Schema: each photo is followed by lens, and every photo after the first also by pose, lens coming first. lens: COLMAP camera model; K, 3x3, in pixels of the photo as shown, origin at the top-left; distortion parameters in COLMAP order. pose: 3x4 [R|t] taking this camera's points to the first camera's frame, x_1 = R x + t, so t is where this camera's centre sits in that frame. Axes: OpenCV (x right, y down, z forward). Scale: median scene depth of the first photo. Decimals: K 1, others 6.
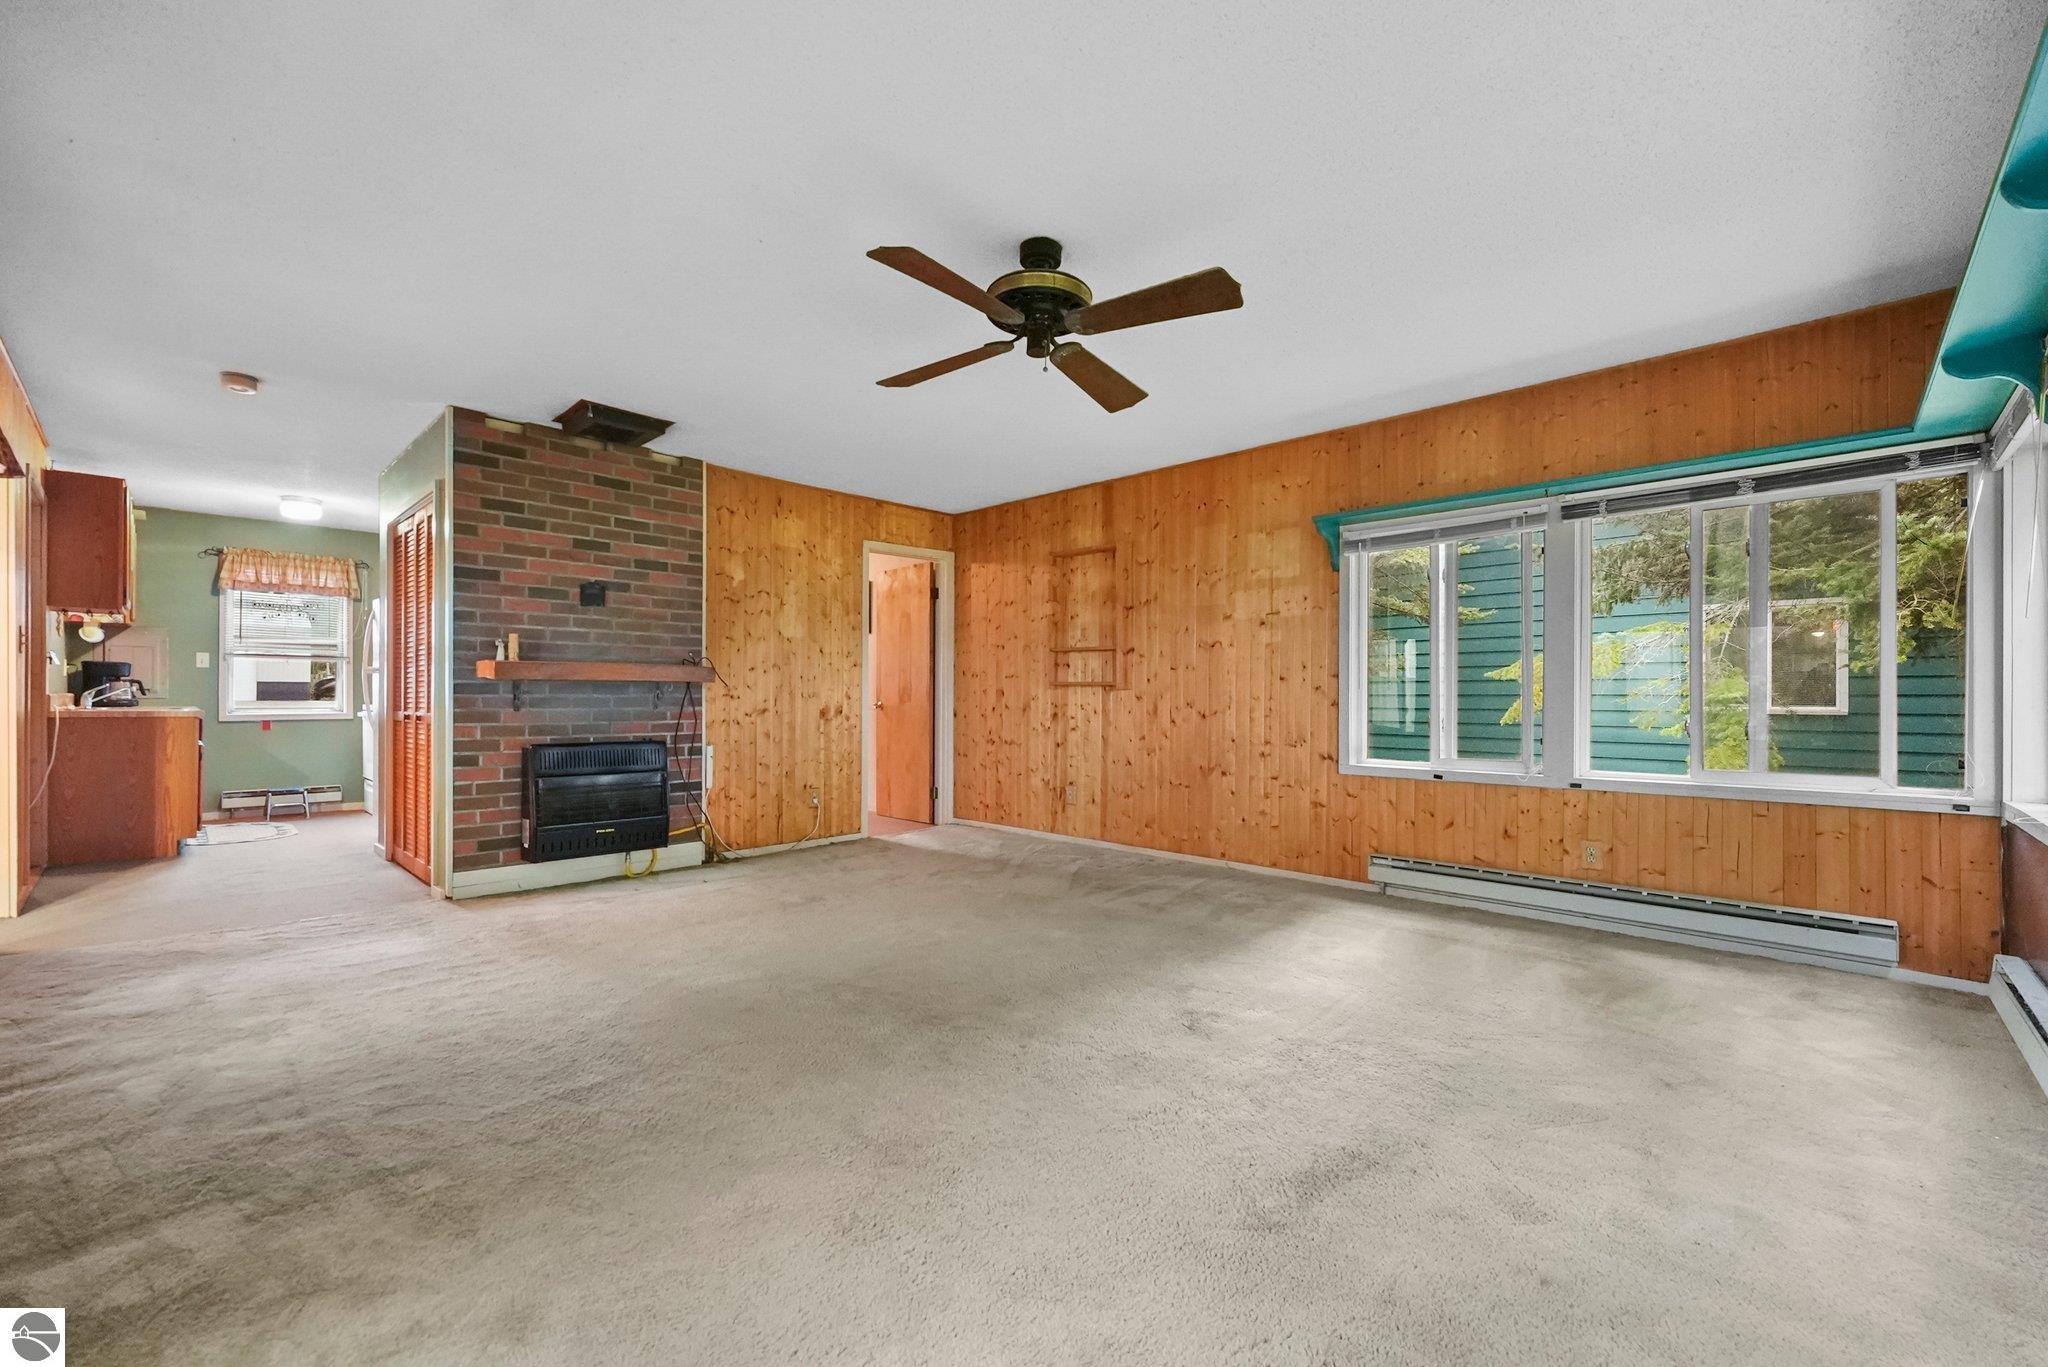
lens RADIAL K [[833.1, 0, 1035.5], [0, 833.1, 697.0], [0, 0, 1]] dist [-0.000394, 0.000050]
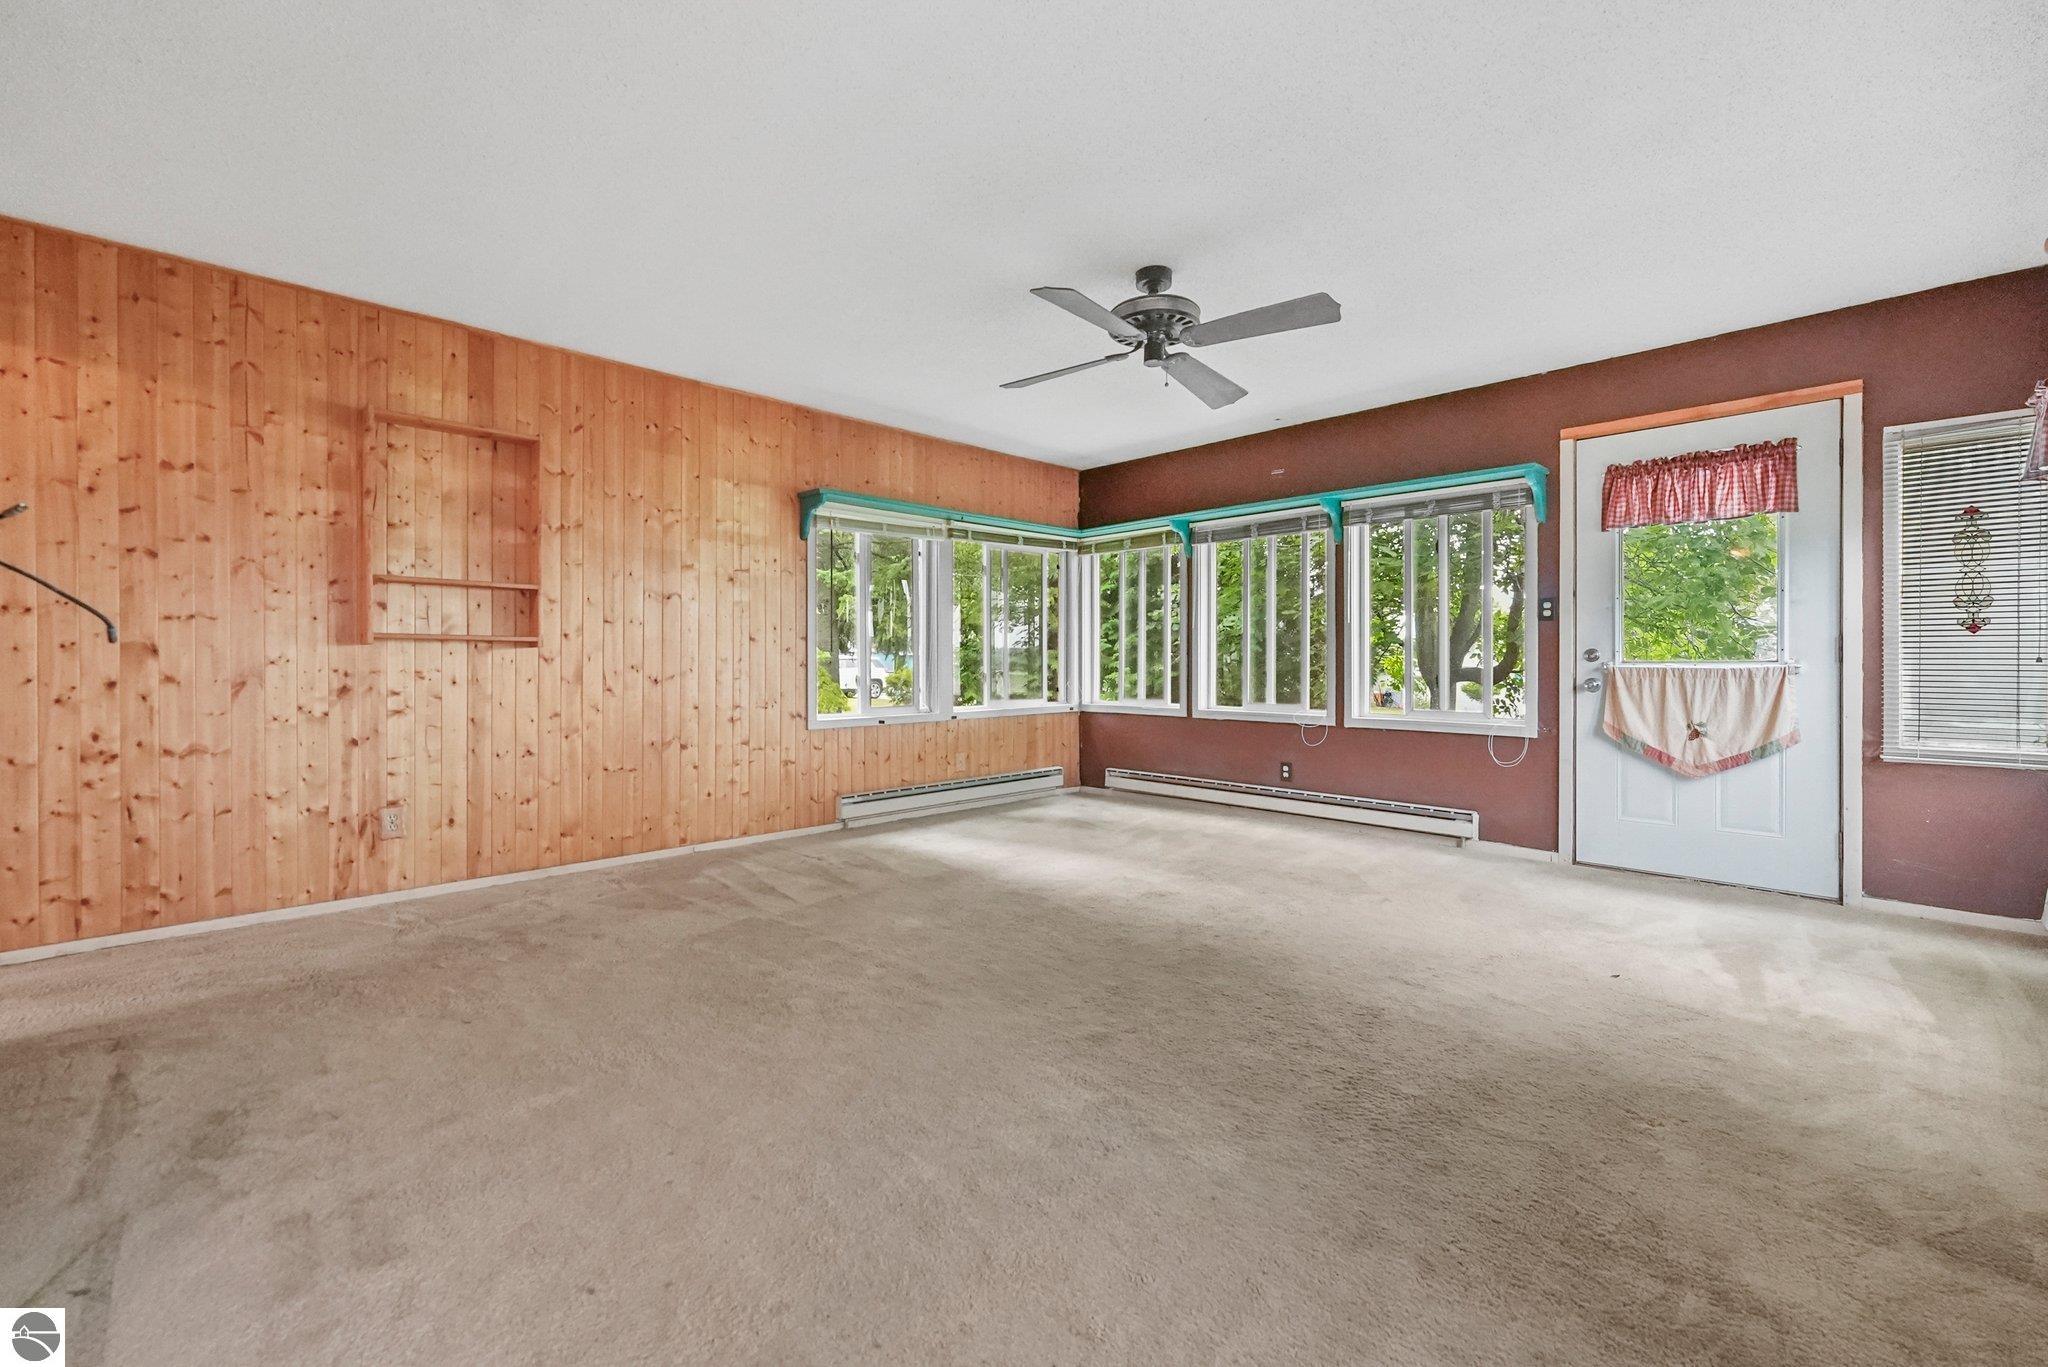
lens RADIAL K [[834.5, 0, 1035.5], [0, 834.5, 664.4], [0, 0, 1]] dist [-0.000874, -0.000085]
pose [[0.031887, -0.008521, 0.999455, -0.633738], [0.001230, 0.999963, 0.008486, -0.000533], [-0.999491, 0.000959, 0.031896, 0.611276]]
